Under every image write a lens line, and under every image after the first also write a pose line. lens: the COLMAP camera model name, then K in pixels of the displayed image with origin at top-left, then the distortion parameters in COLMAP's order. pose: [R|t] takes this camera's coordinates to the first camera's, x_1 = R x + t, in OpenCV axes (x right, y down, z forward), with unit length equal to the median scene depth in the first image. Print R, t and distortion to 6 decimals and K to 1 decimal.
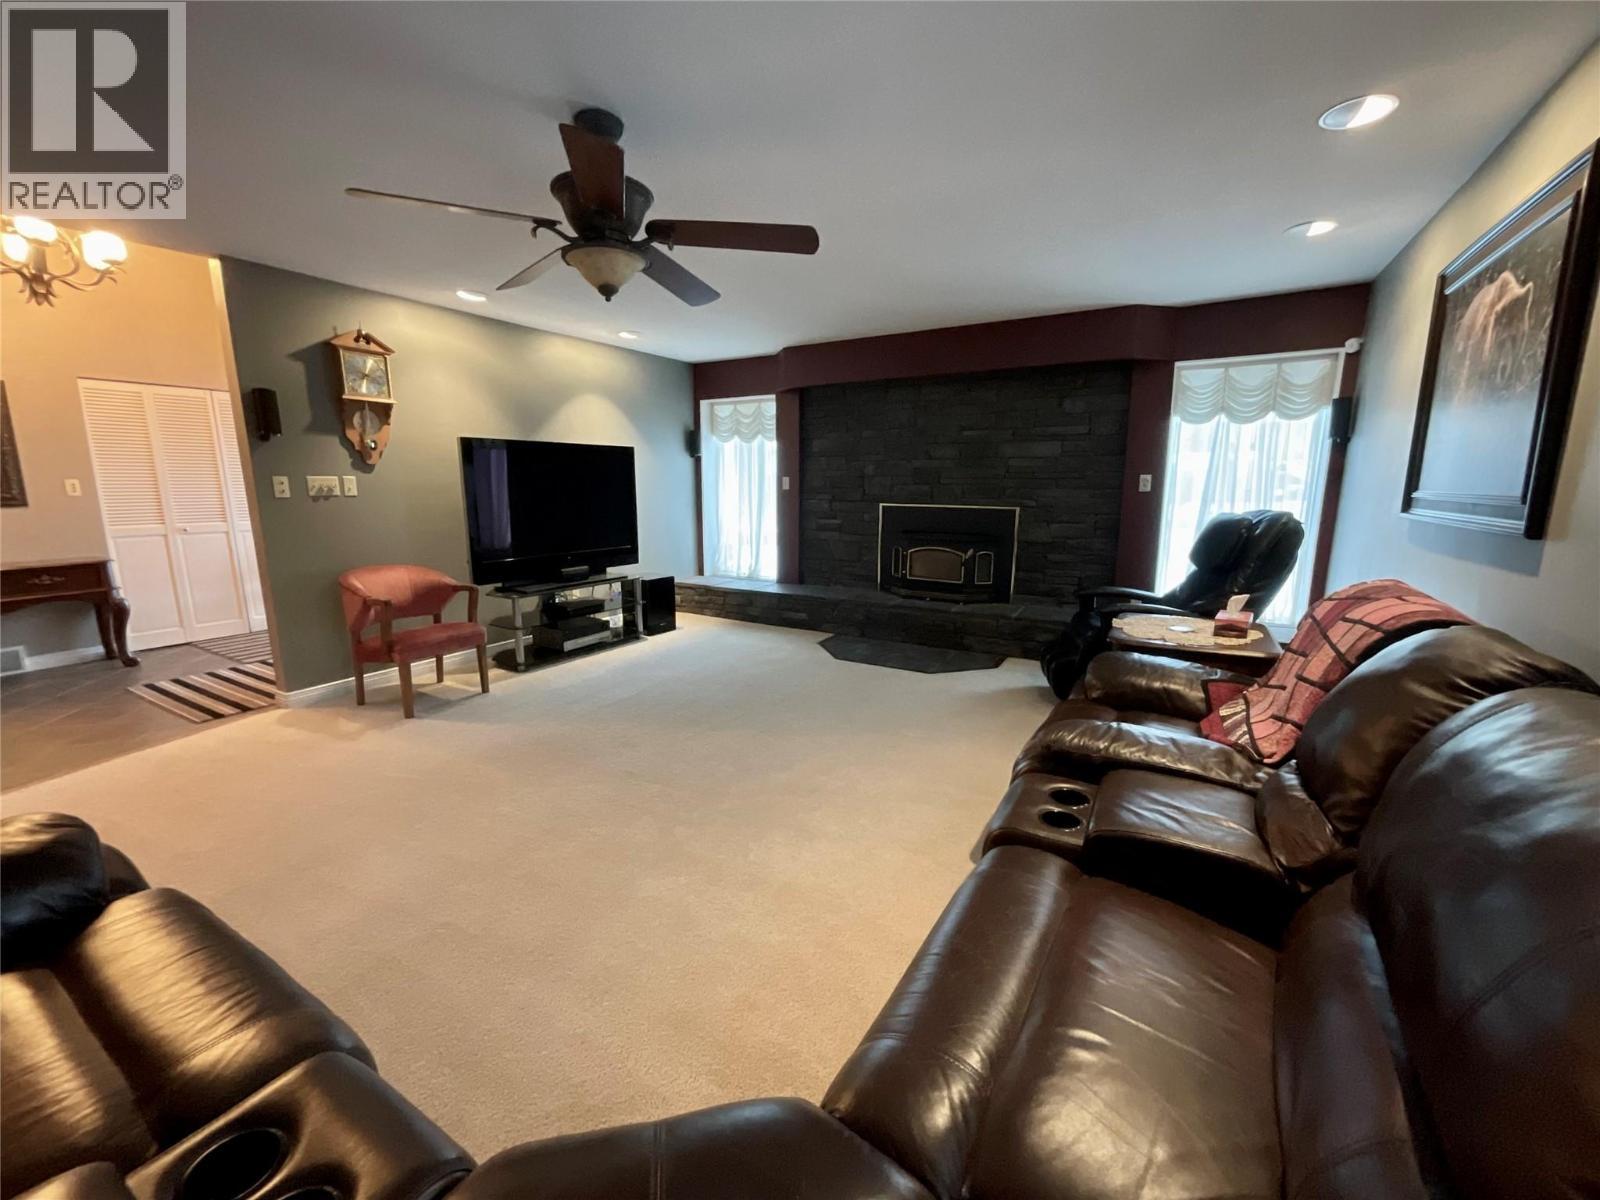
lens RADIAL K [[645.8, 0, 802.3], [0, 645.8, 605.0], [0, 0, 1]] dist [-0.001869, 0.000659]
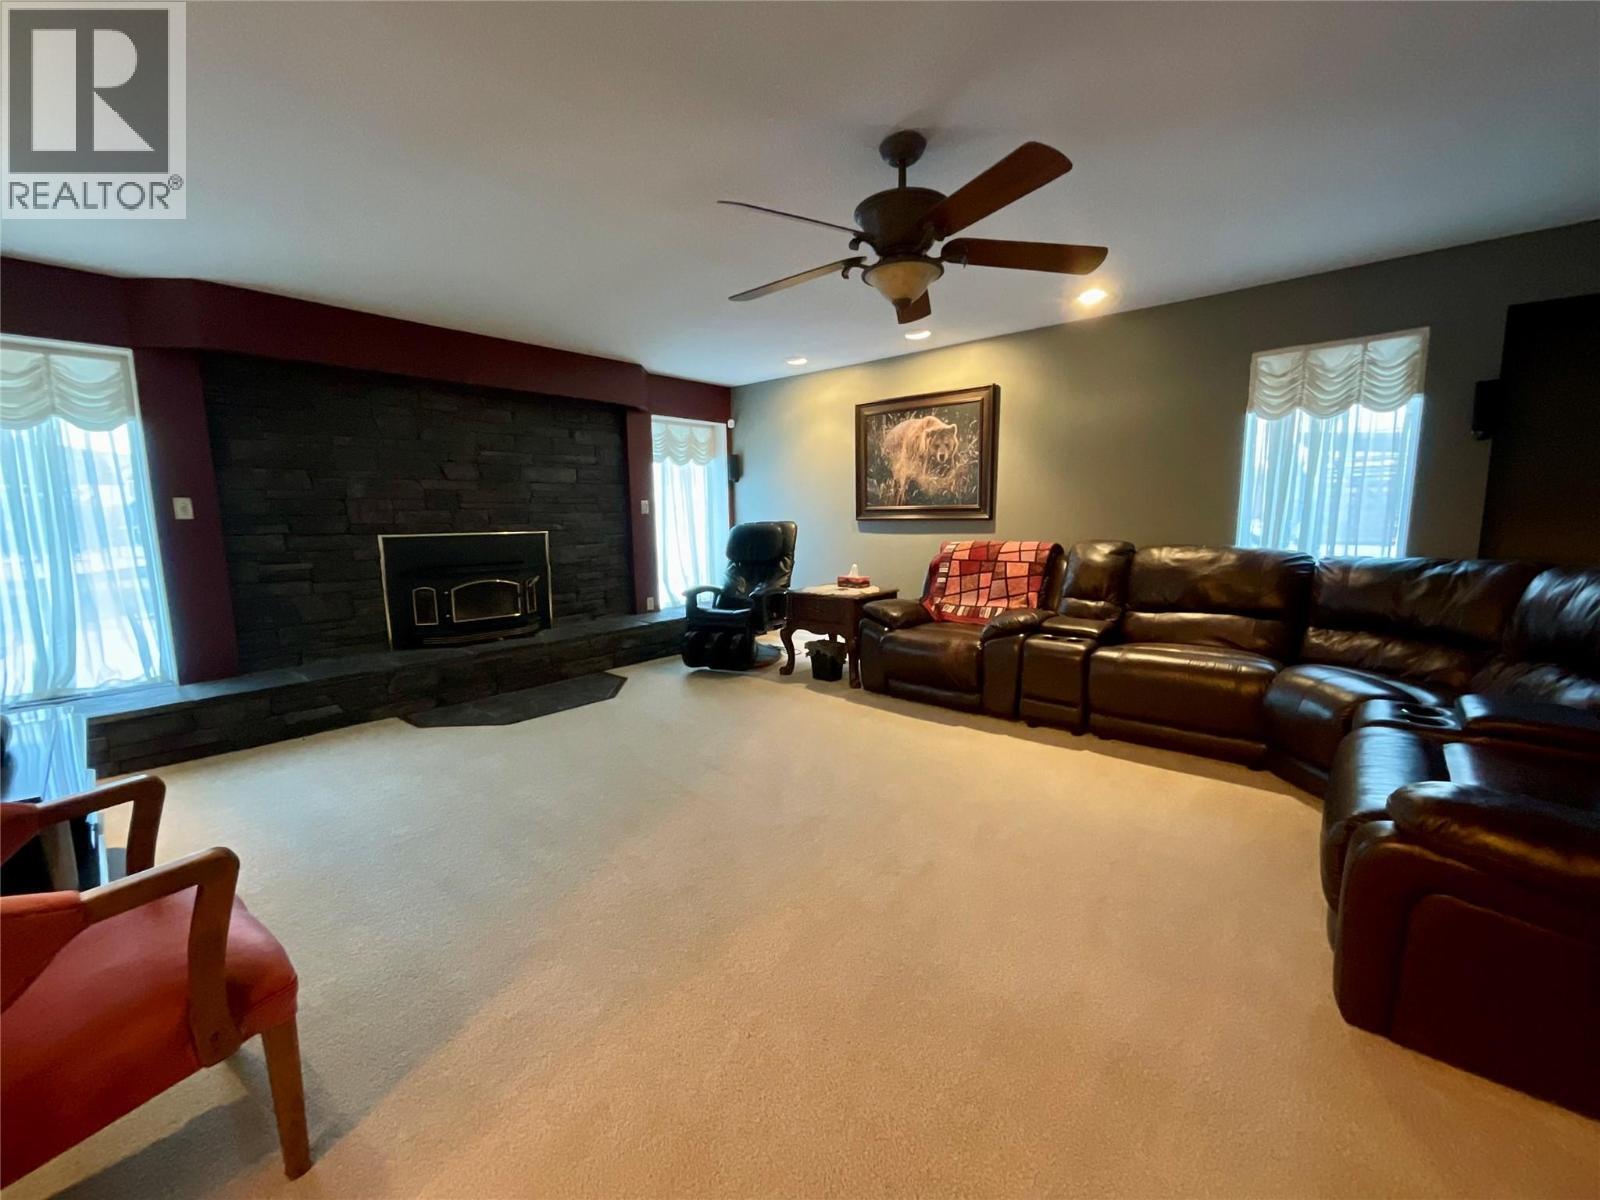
lens RADIAL K [[645.8, 0, 798.4], [0, 645.8, 604.9], [0, 0, 1]] dist [-0.001869, 0.000659]
pose [[0.182035, -0.141738, 0.973023, -0.958321], [0.196213, 0.974891, 0.105302, -0.111204], [-0.963516, 0.171751, 0.205275, 0.706249]]
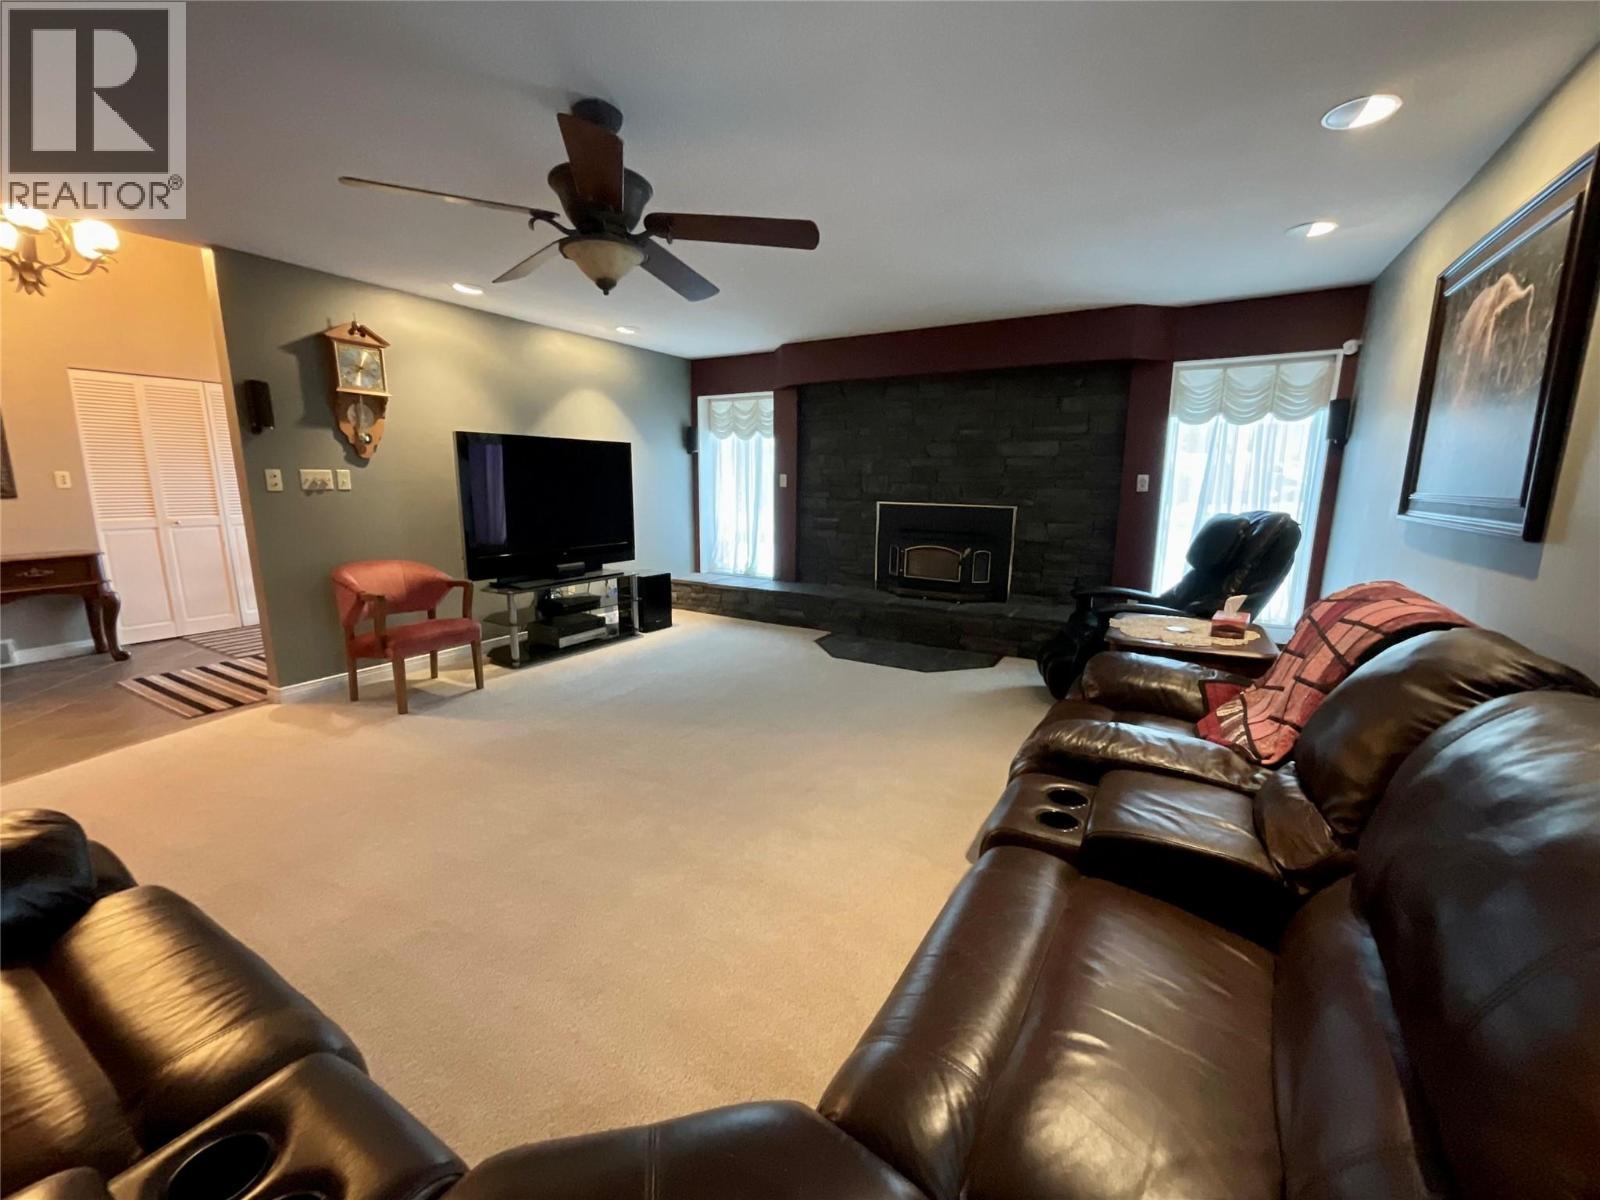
lens RADIAL K [[645.8, 0, 802.1], [0, 645.8, 605.5], [0, 0, 1]] dist [-0.001869, 0.000659]
pose [[0.999961, 0.006689, 0.005753, -0.001312], [-0.006713, 0.999969, 0.004153, -0.000014], [-0.005725, -0.004191, 0.999975, 0.003379]]
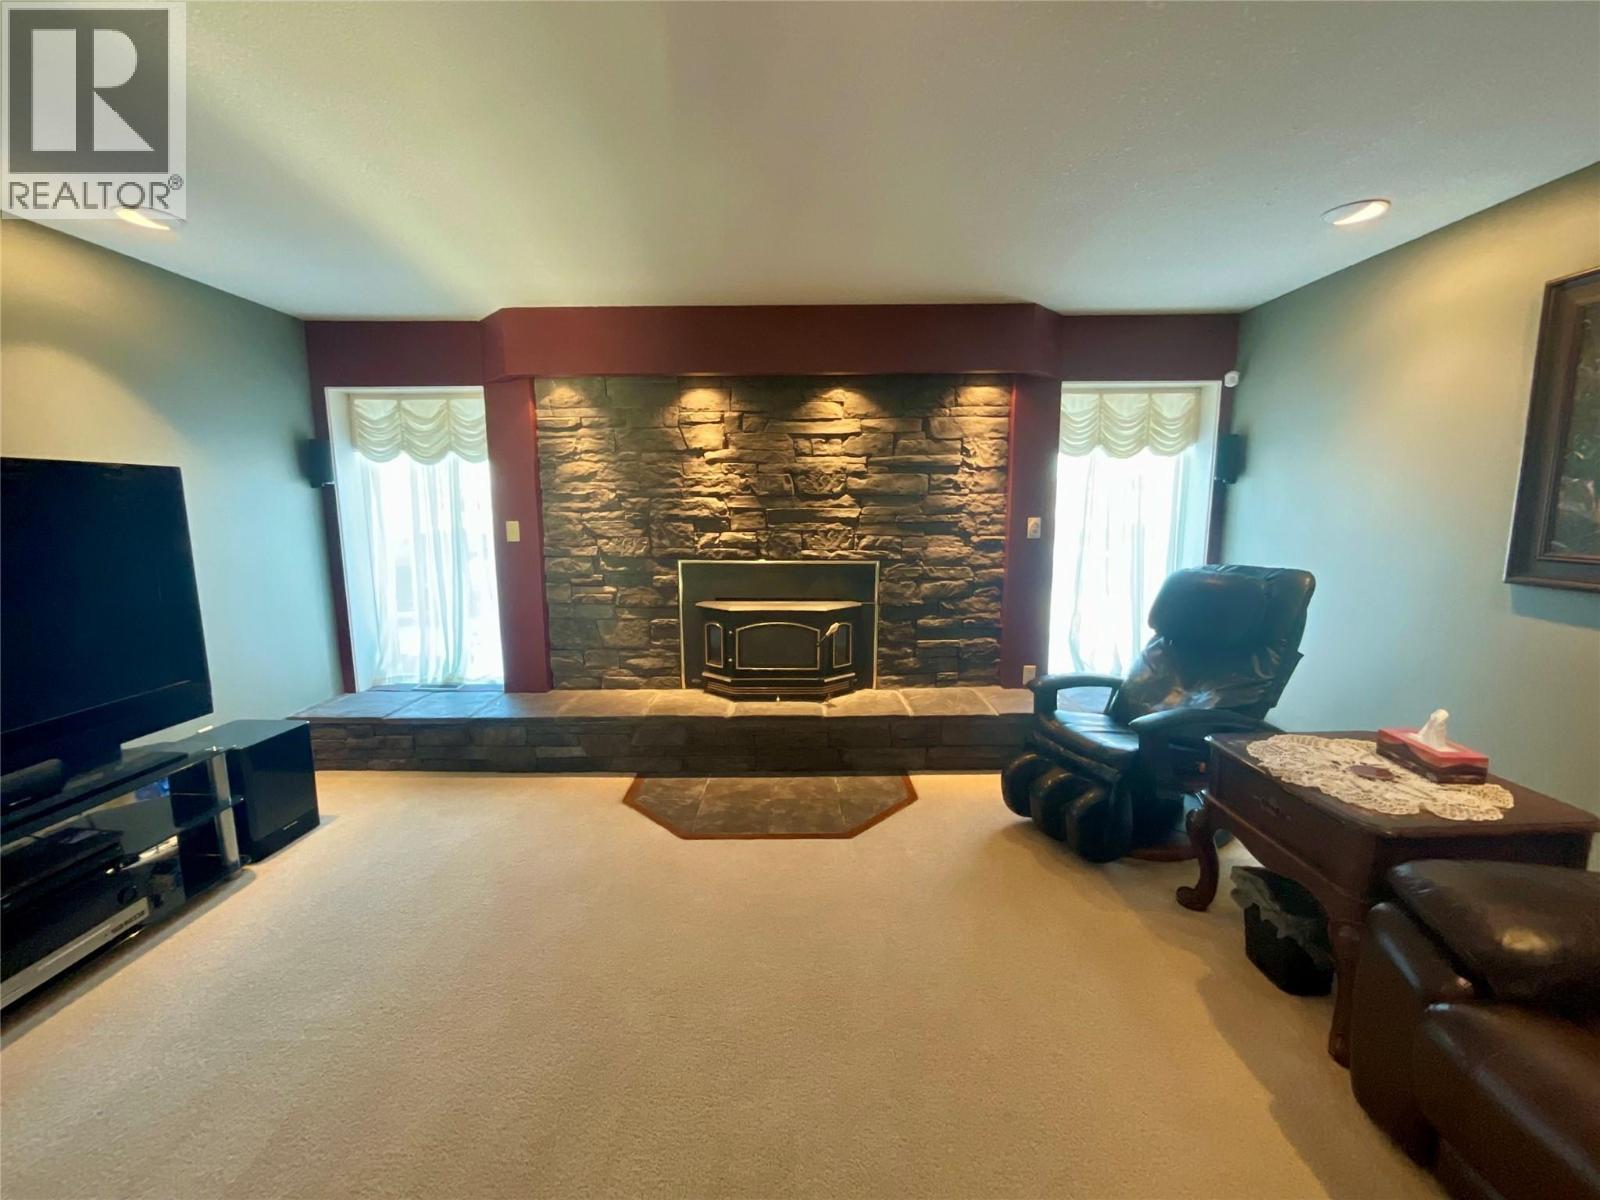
lens RADIAL K [[645.8, 0, 799.4], [0, 645.8, 600.8], [0, 0, 1]] dist [-0.001869, 0.000659]
pose [[0.862746, -0.079598, 0.499333, -0.196706], [0.100278, 0.994851, -0.014673, -0.167225], [-0.495594, 0.062731, 0.866286, 0.650553]]
